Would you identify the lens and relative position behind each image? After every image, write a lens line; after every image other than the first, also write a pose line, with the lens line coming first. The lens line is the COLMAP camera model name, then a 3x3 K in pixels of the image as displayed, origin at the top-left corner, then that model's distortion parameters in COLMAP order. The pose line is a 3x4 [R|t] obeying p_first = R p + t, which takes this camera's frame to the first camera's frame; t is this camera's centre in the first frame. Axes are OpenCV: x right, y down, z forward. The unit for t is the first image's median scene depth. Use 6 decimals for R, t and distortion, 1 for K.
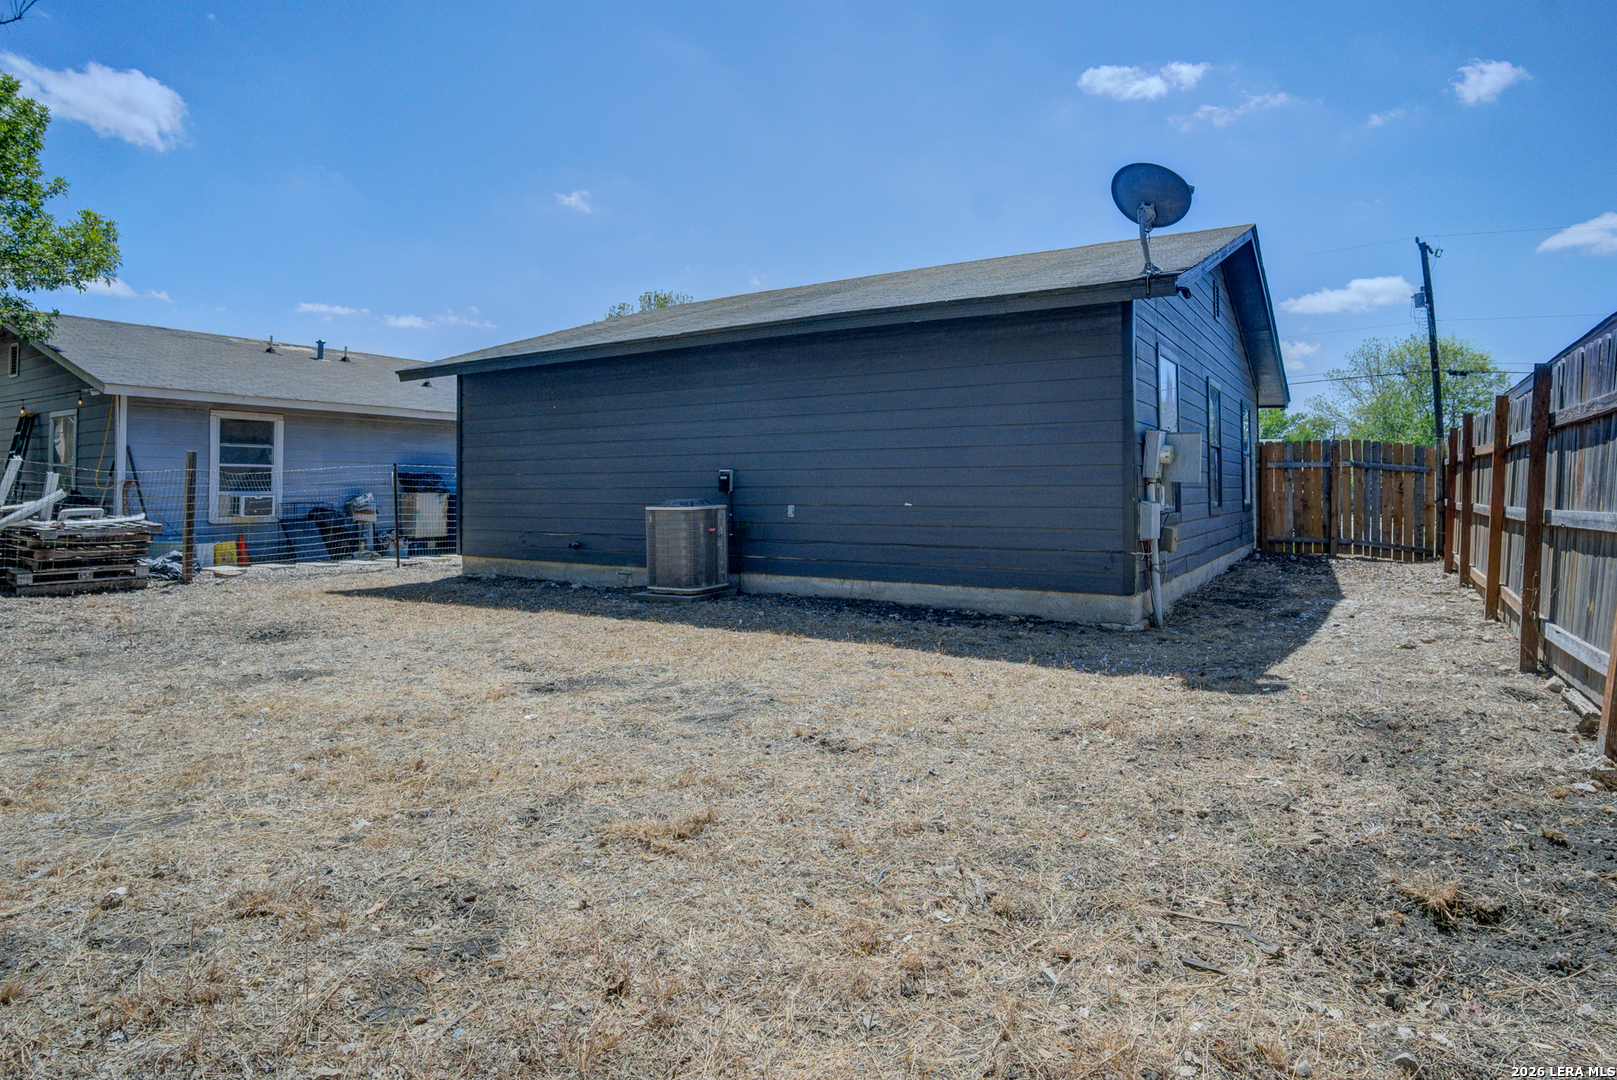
lens RADIAL K [[899.3, 0, 809.8], [0, 899.3, 522.4], [0, 0, 1]] dist [-0.043561, 0.001868]
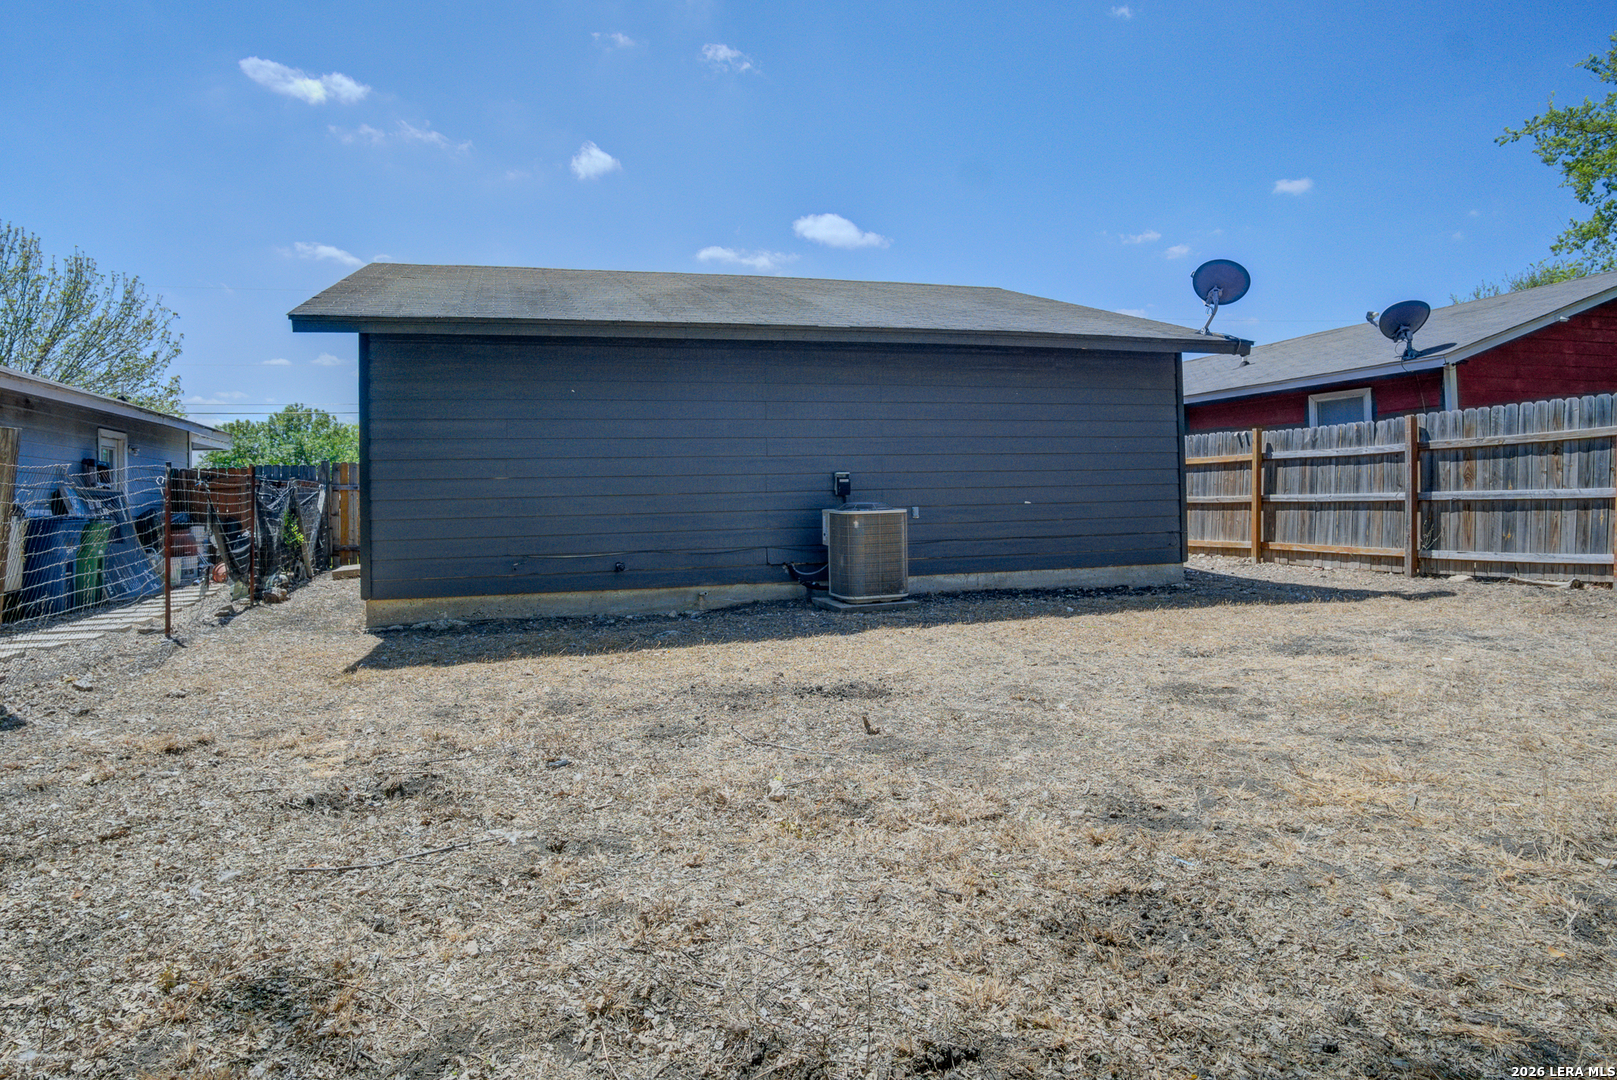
lens RADIAL K [[903.1, 0, 808.5], [0, 903.1, 540.0], [0, 0, 1]] dist [-0.049797, -0.000214]
pose [[0.682761, -0.045423, 0.729228, -0.894030], [0.049438, 0.998650, 0.015917, -0.004169], [-0.728967, 0.025184, 0.684085, 0.392570]]
